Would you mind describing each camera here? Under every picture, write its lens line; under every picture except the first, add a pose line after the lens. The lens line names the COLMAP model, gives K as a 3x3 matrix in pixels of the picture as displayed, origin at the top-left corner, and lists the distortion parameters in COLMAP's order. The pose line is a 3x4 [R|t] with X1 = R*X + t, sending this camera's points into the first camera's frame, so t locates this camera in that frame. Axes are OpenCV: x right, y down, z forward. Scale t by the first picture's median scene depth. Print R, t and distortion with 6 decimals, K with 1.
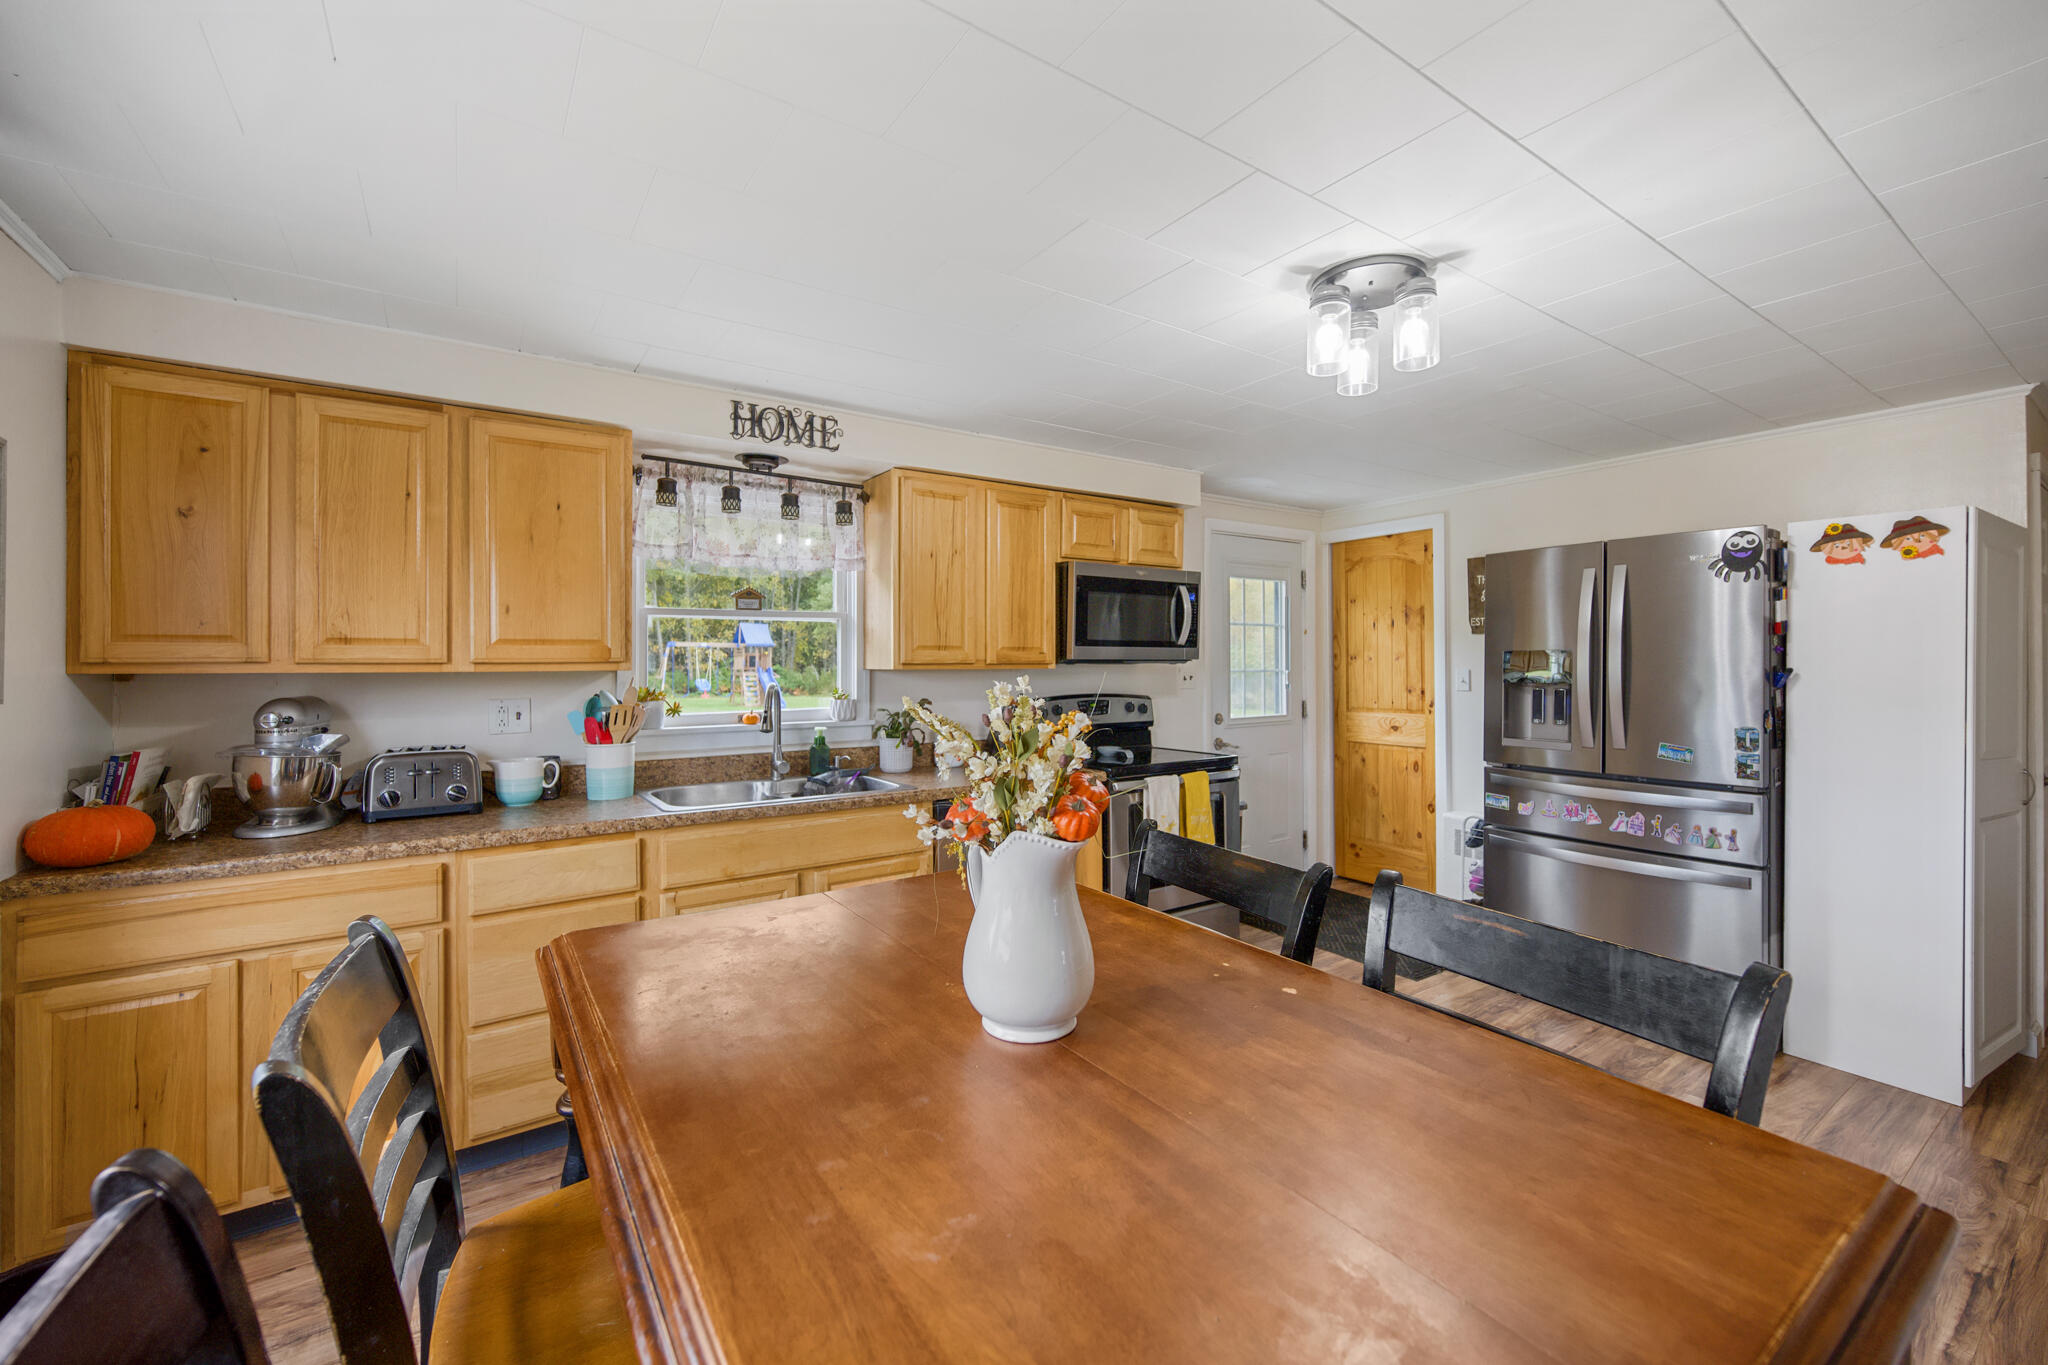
lens RADIAL K [[820.2, 0, 1020.7], [0, 820.2, 663.2], [0, 0, 1]] dist [-0.001925, -0.000214]
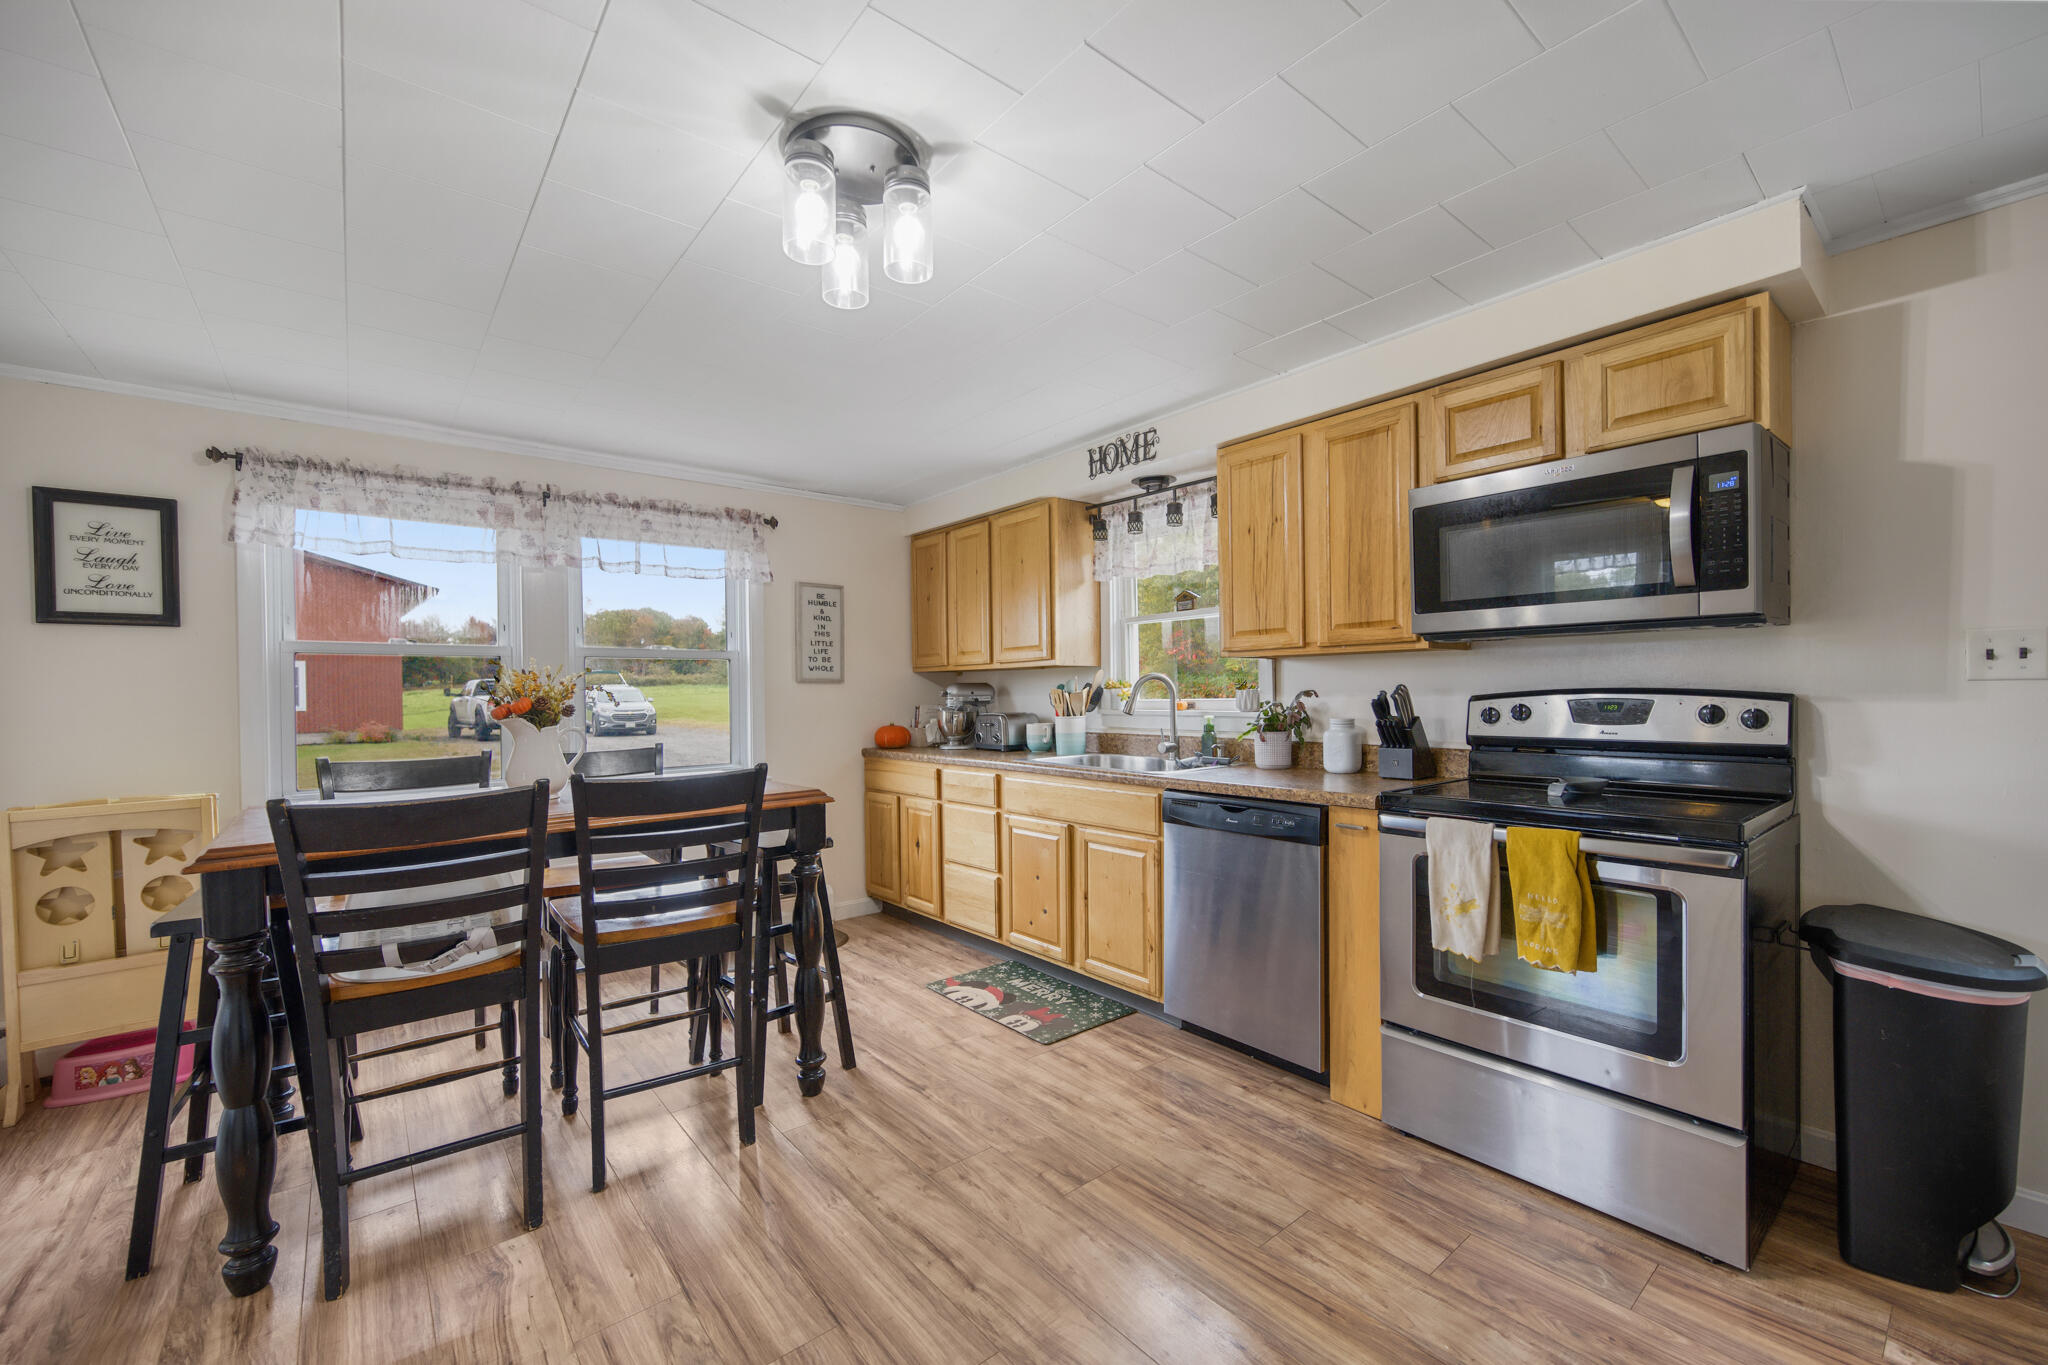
lens RADIAL K [[820.2, 0, 1018.5], [0, 820.2, 702.0], [0, 0, 1]] dist [-0.001925, -0.000214]
pose [[0.088007, 0.015261, -0.996003, 0.652318], [0.014171, 0.999762, 0.016571, 0.033164], [0.996019, -0.015572, 0.087770, 0.556687]]
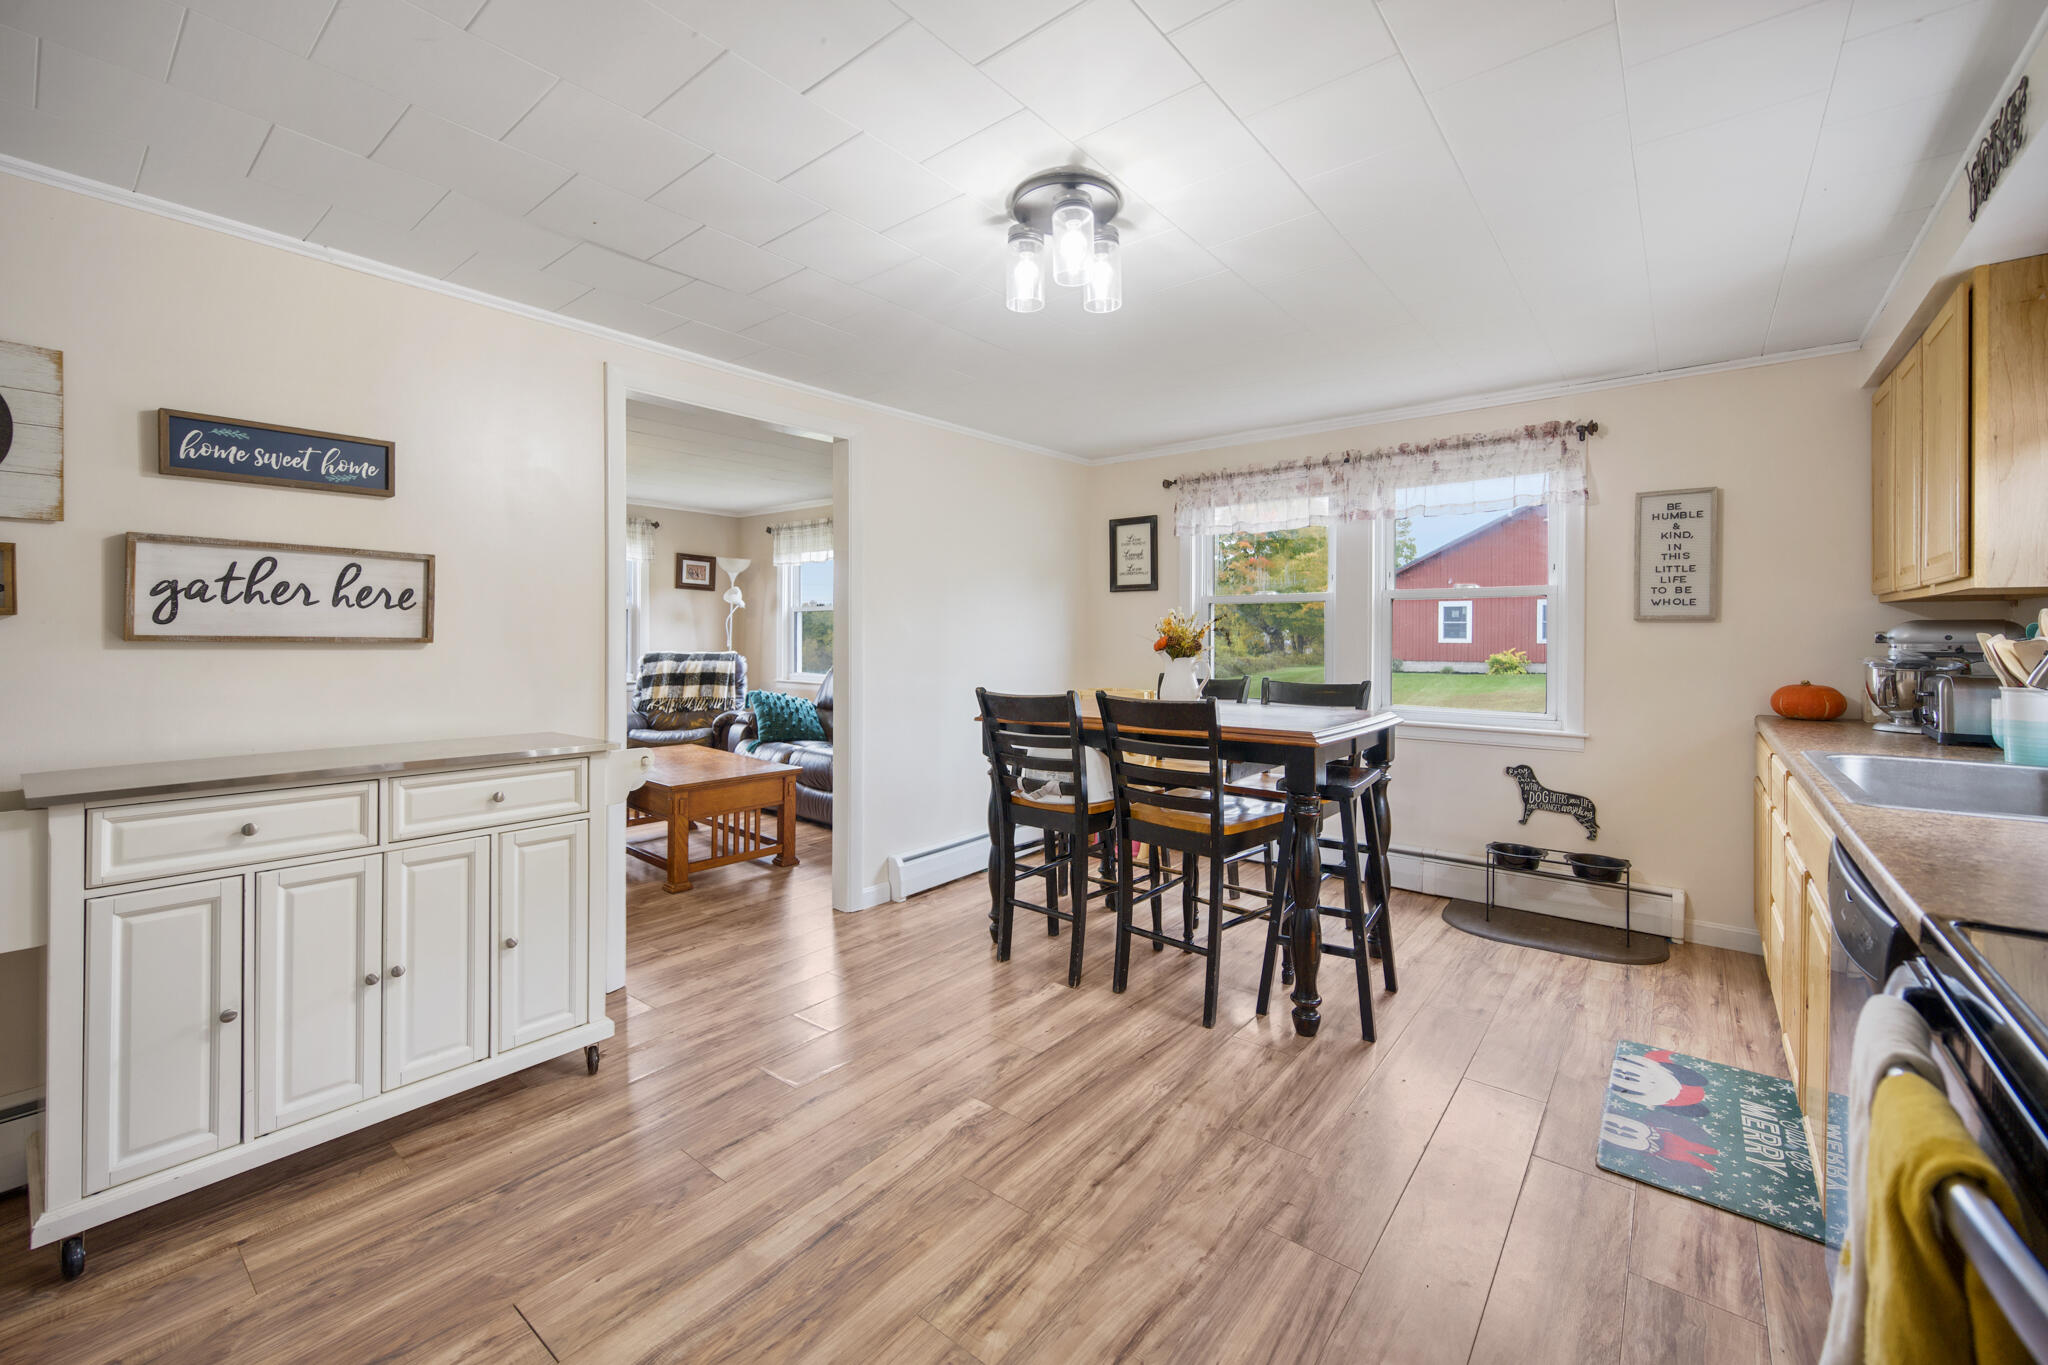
lens RADIAL K [[820.2, 0, 1029.9], [0, 820.2, 639.8], [0, 0, 1]] dist [-0.001925, -0.000214]
pose [[-0.955902, 0.006738, -0.293610, 0.395587], [0.004852, 0.999963, 0.007149, 0.031483], [0.293647, 0.005409, -0.955899, 1.006237]]
